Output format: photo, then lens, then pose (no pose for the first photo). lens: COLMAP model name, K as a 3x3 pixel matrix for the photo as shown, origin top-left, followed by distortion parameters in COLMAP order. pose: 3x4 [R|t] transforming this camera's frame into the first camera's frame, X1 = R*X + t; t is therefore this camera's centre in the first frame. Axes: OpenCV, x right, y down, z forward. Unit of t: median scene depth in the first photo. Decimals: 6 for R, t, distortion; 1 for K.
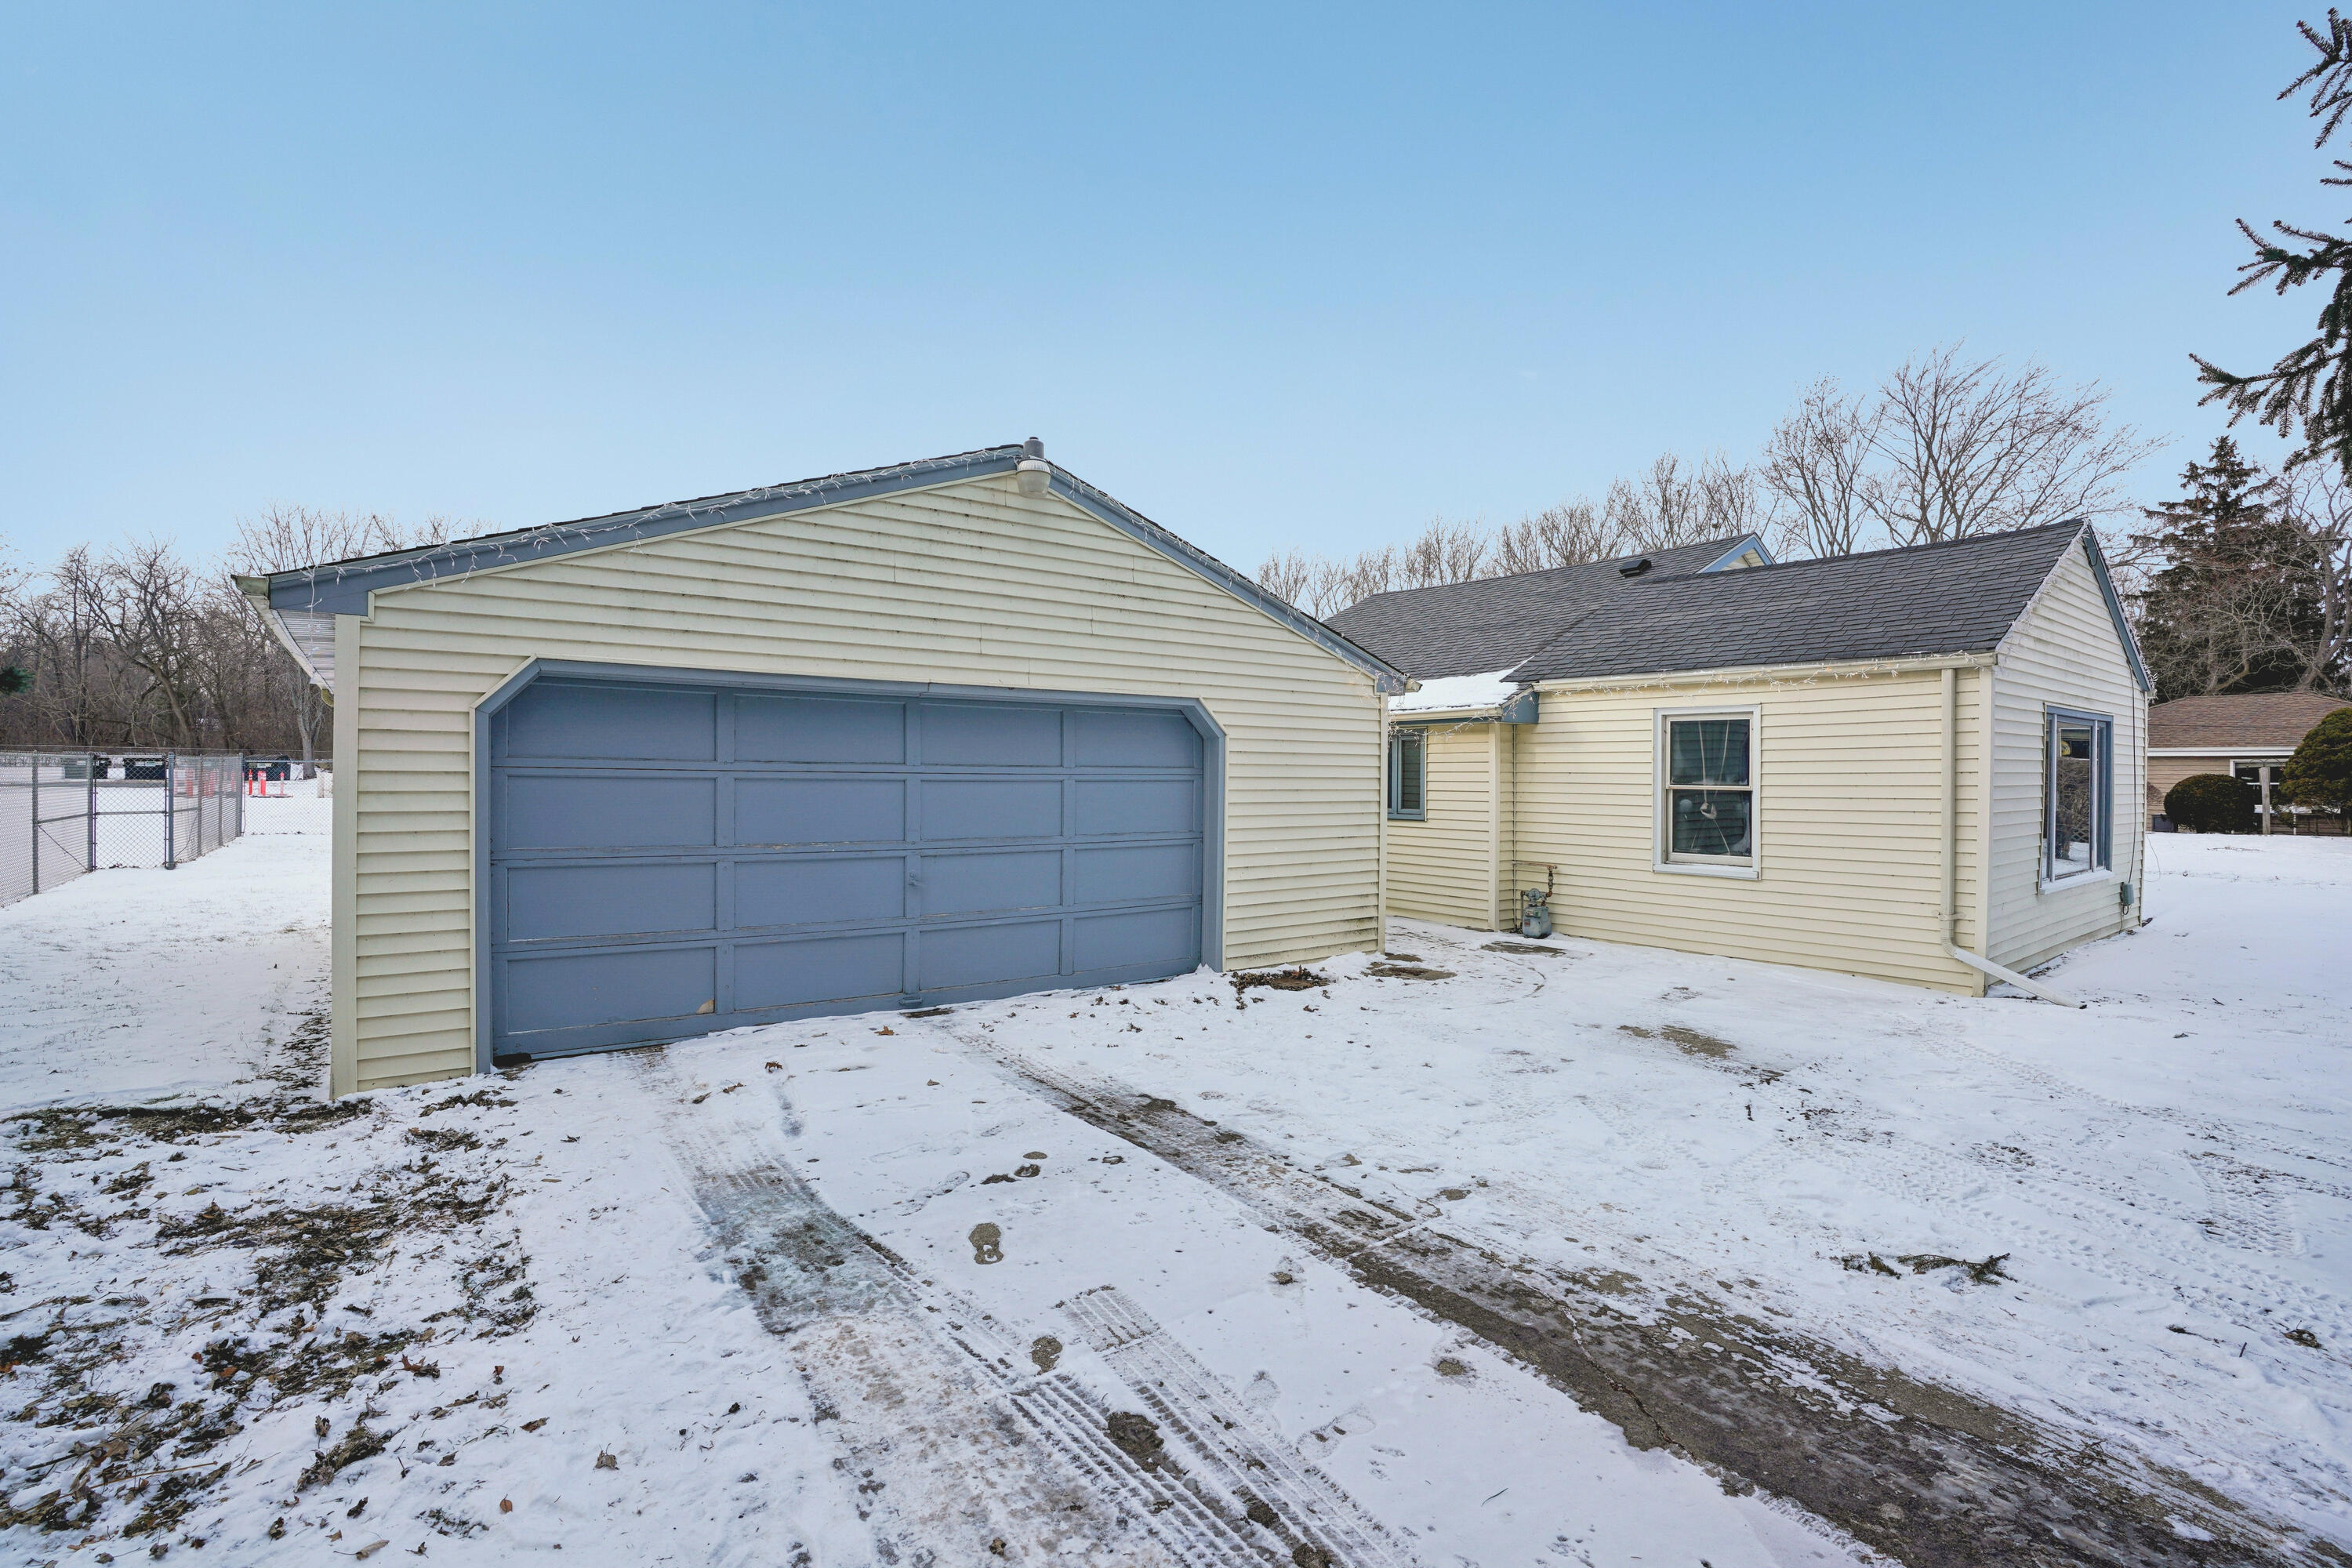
lens RADIAL K [[1078.2, 0, 1171.7], [0, 1078.2, 784.7], [0, 0, 1]] dist [-0.060503, 0.019813]
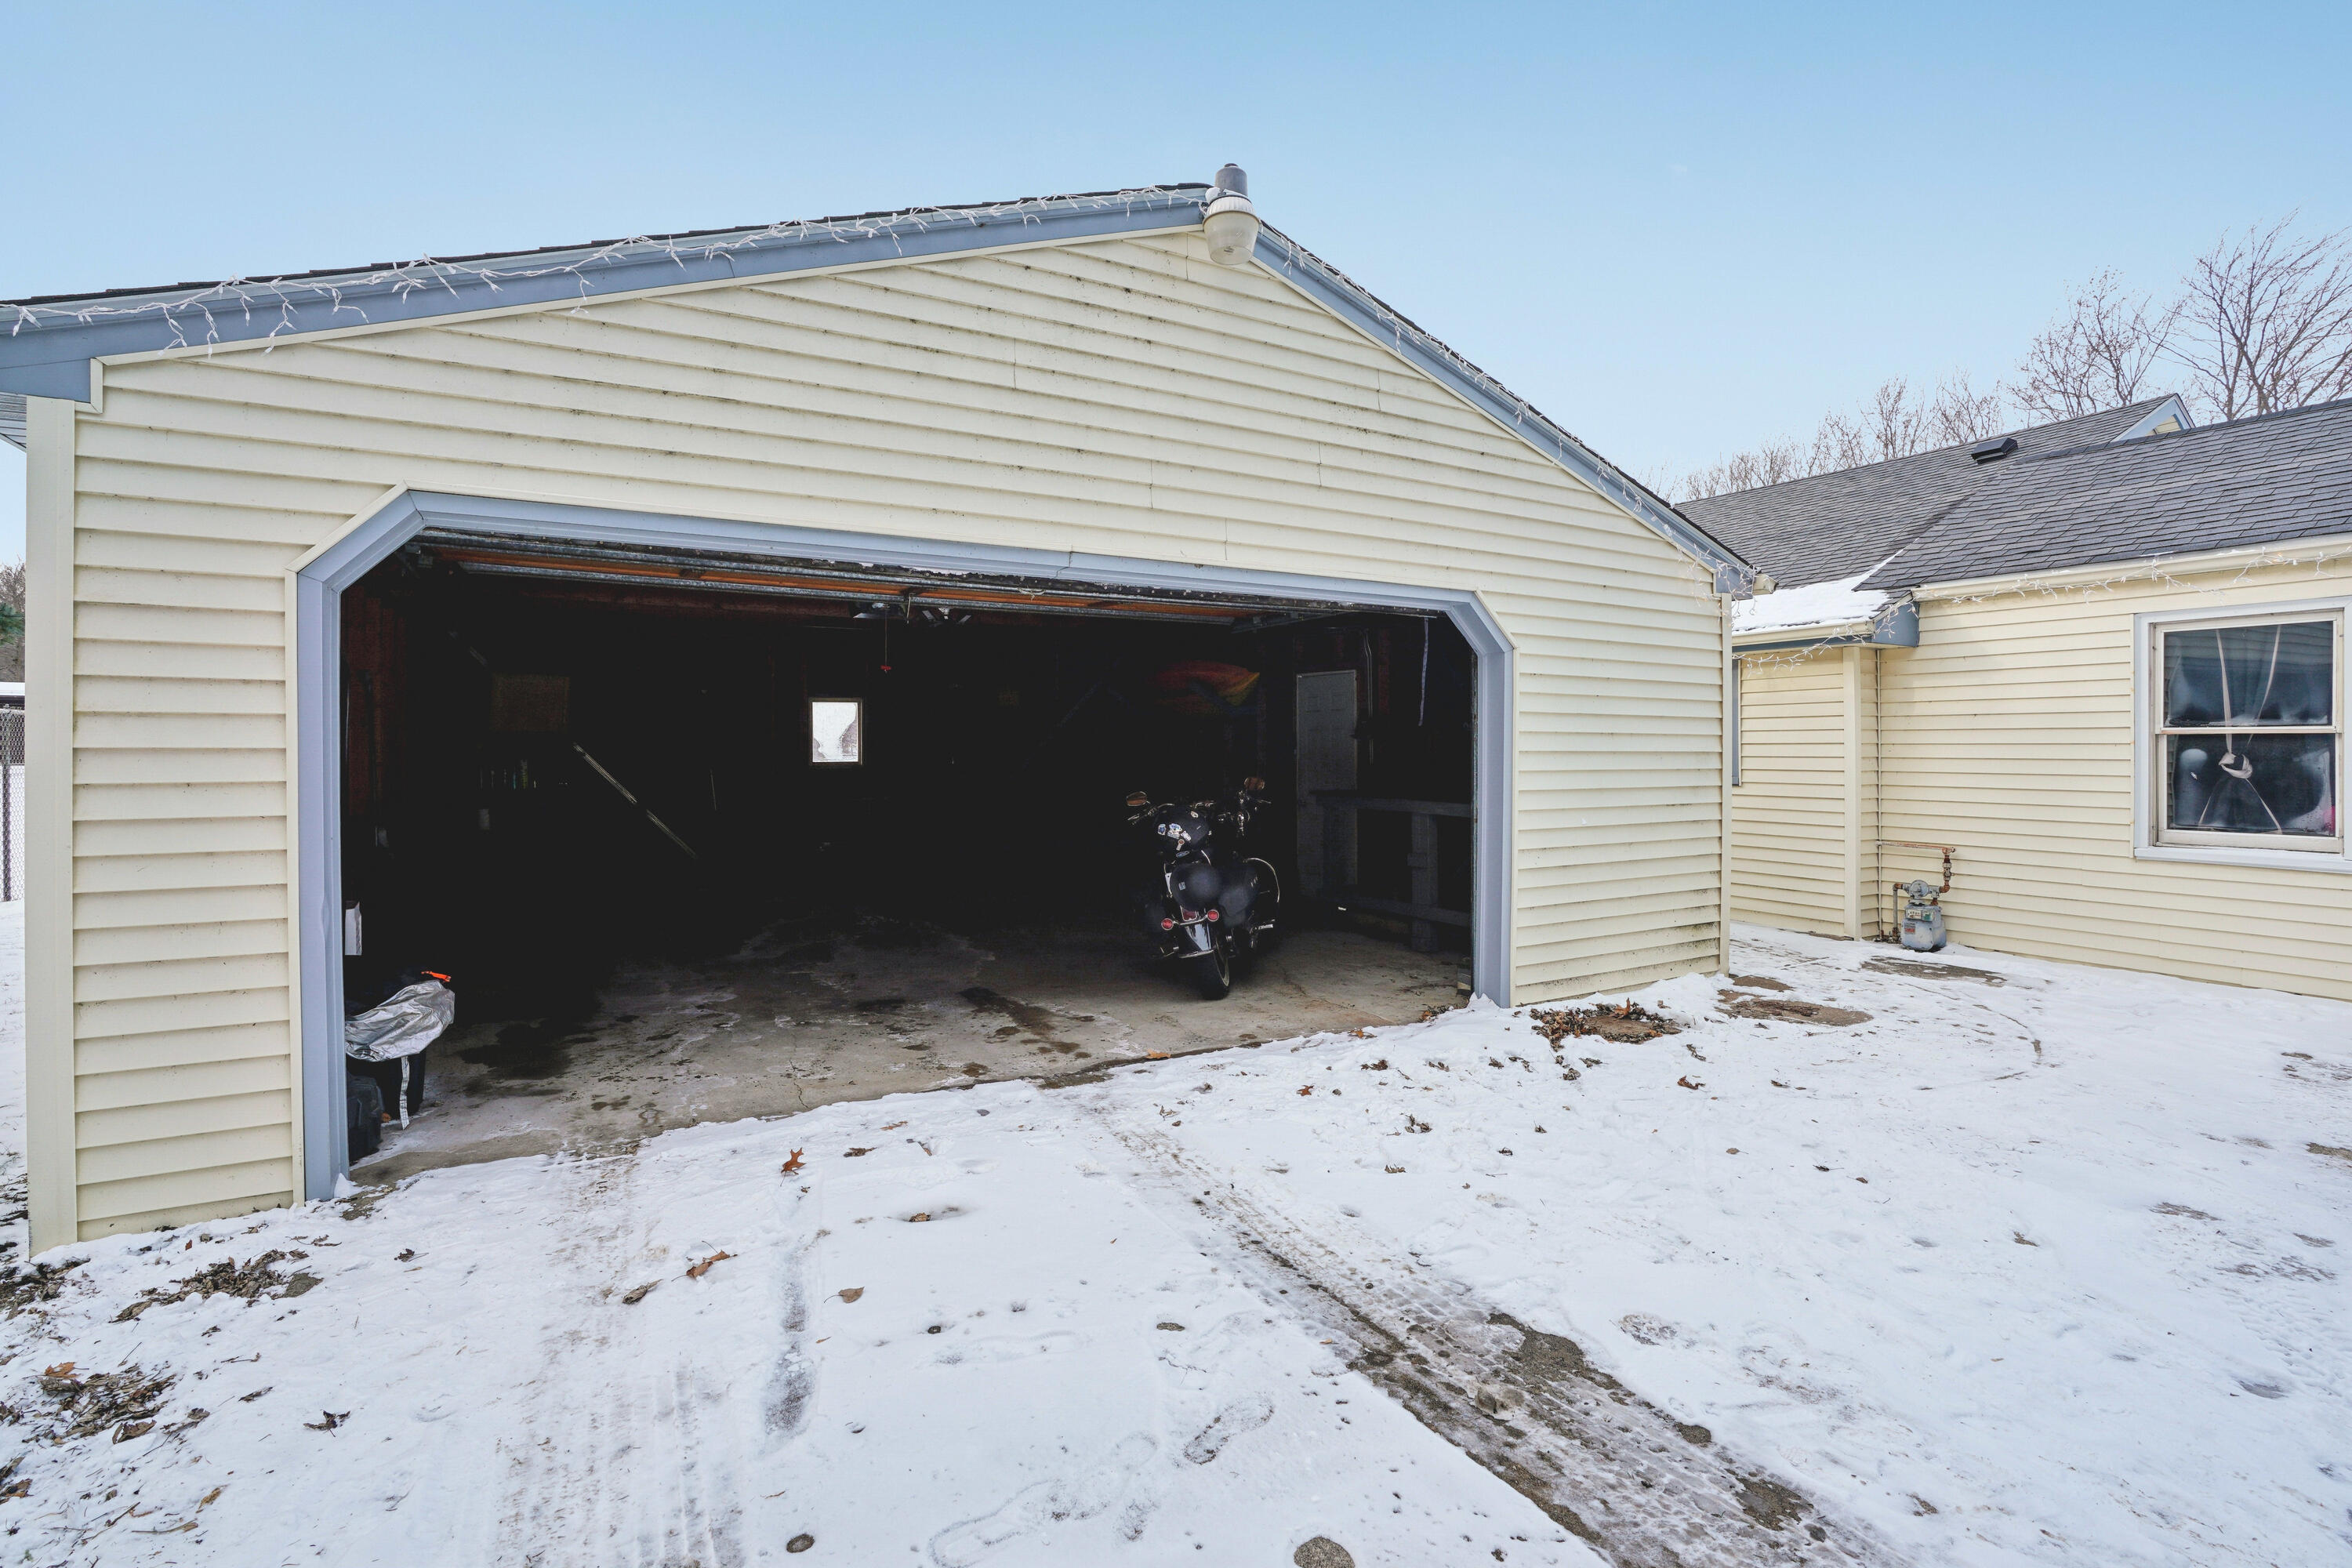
lens RADIAL K [[1078.2, 0, 1166.7], [0, 1078.2, 778.0], [0, 0, 1]] dist [-0.060503, 0.019813]
pose [[0.990332, -0.003048, -0.138685, -0.072579], [0.005126, 0.999880, 0.014624, 0.023242], [0.138624, -0.015194, 0.990229, 0.333093]]
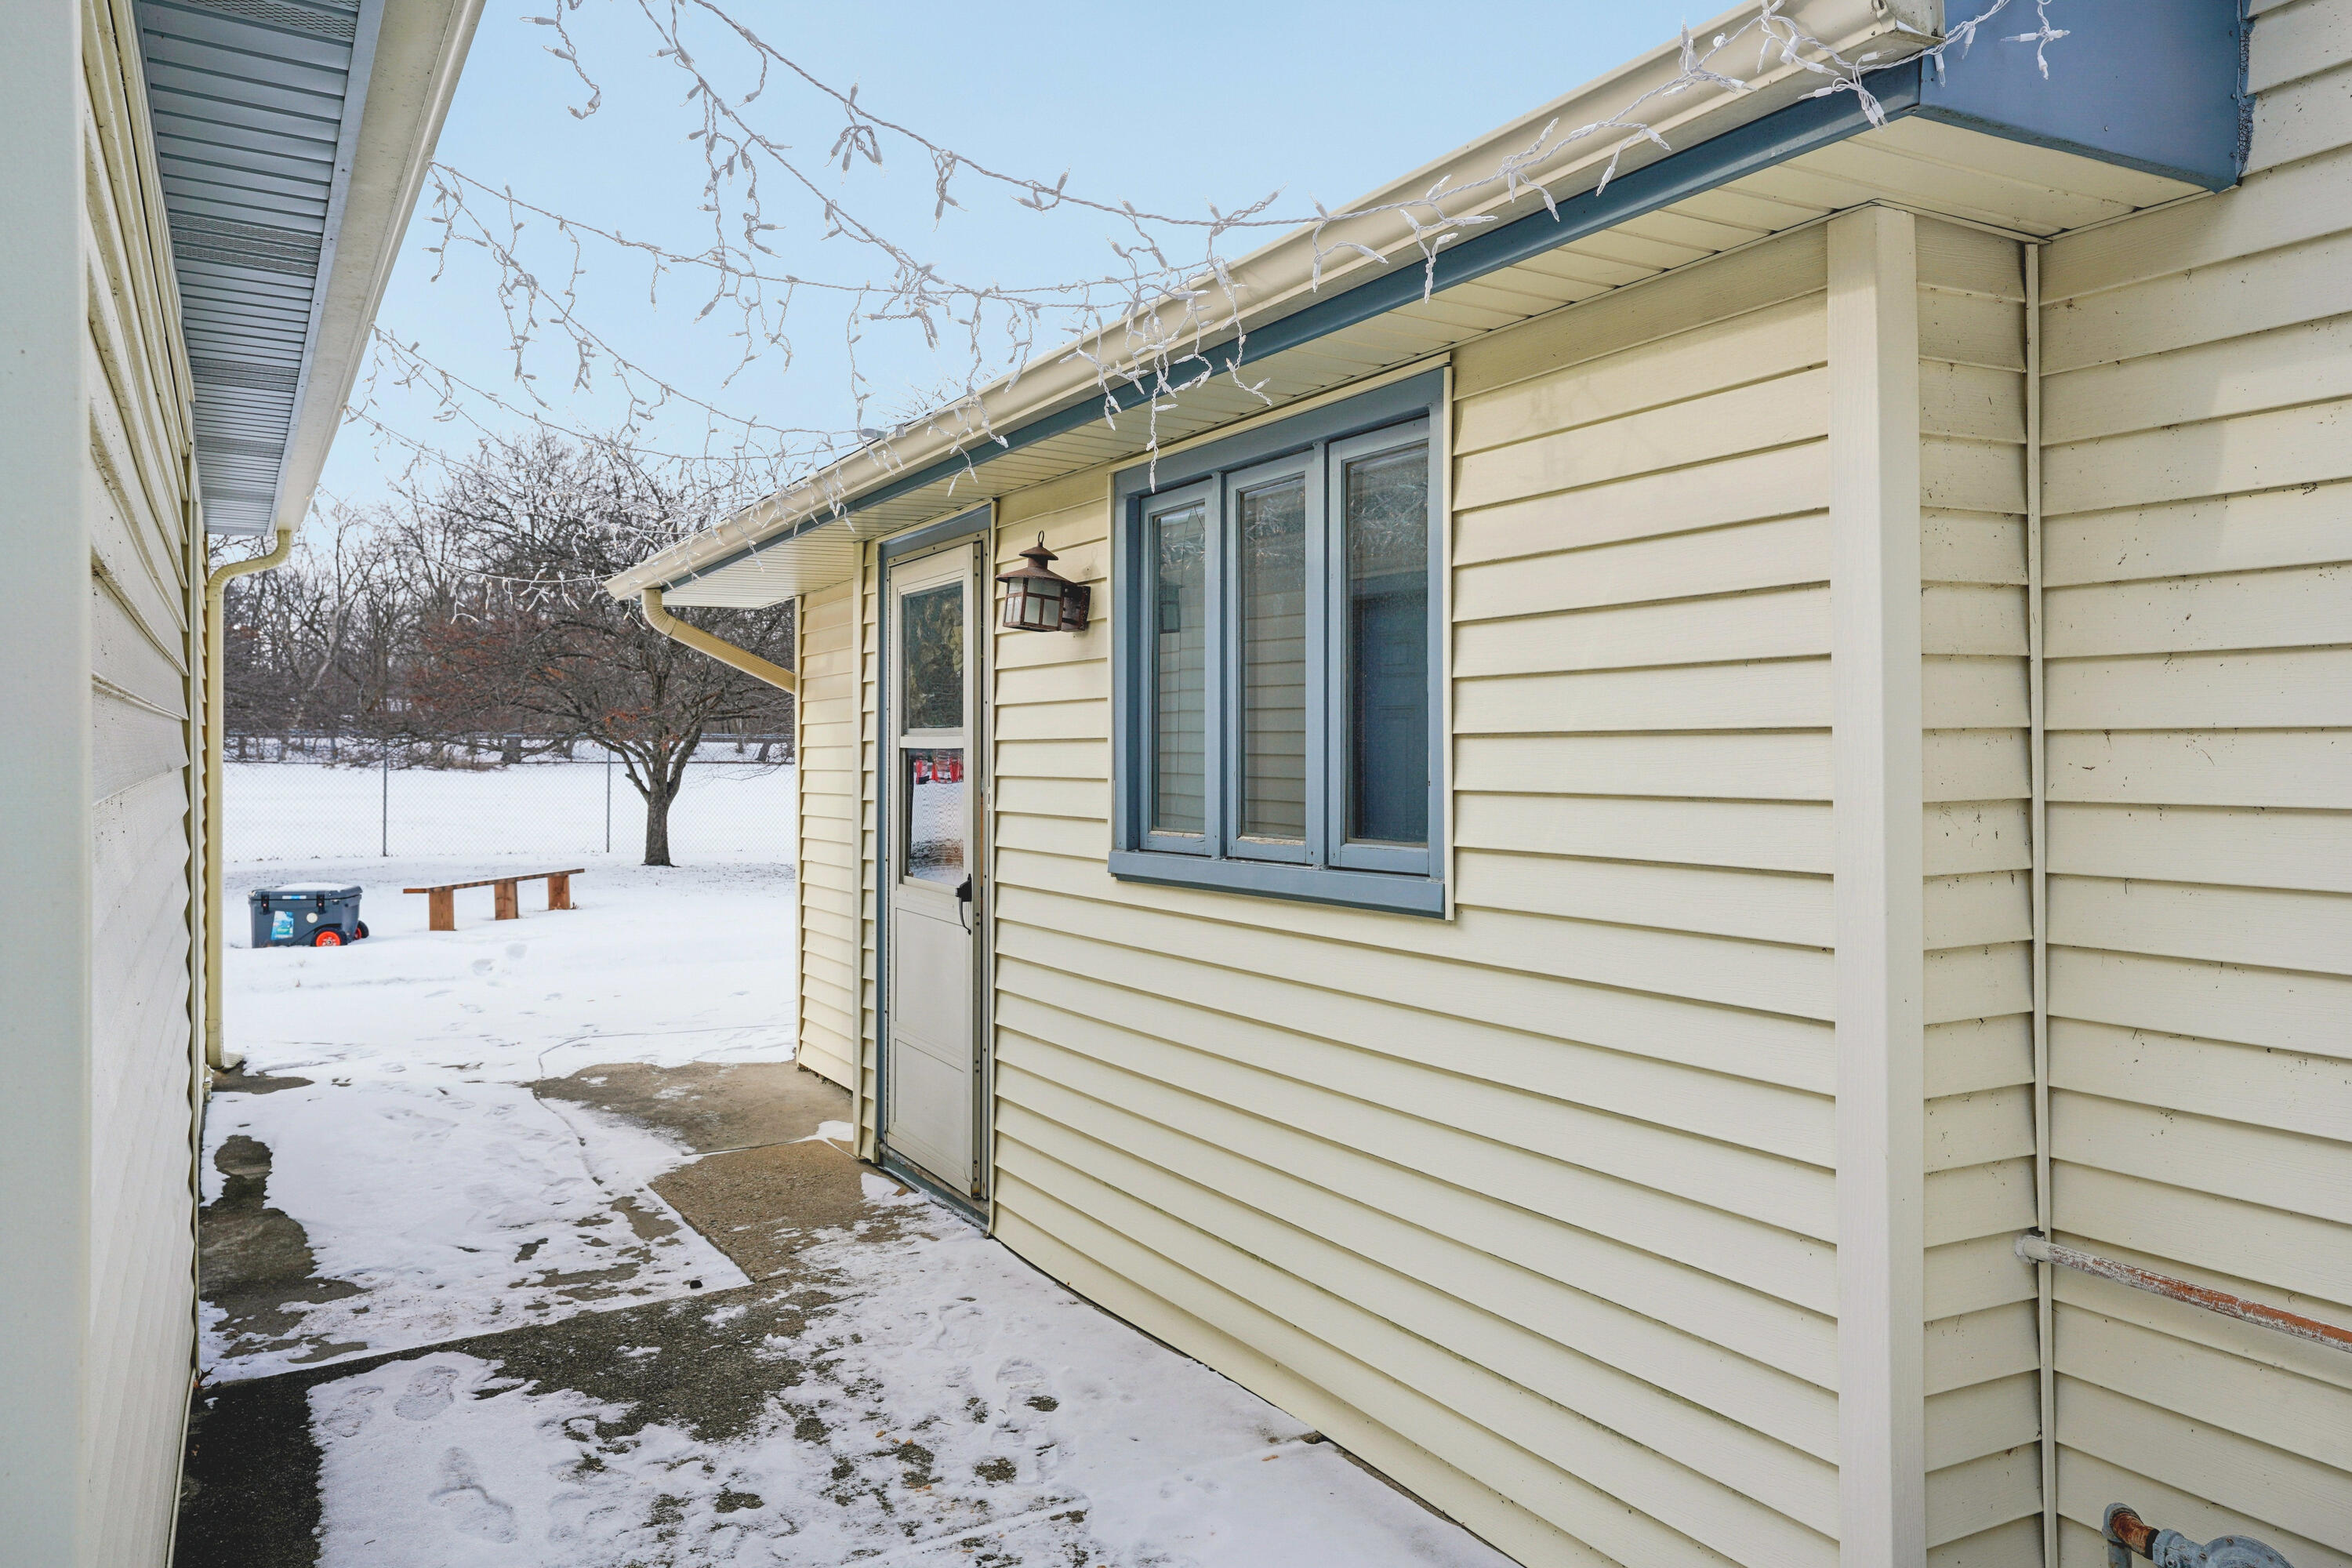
lens RADIAL K [[1641.7, 0, 1163.7], [0, 1641.7, 774.1], [0, 0, 1]] dist [-0.001109, 0.008458]
pose [[0.991264, -0.006596, -0.131726, 0.329844], [0.006623, 0.999978, -0.000228, 0.015961], [0.131724, -0.000646, 0.991286, 1.080200]]
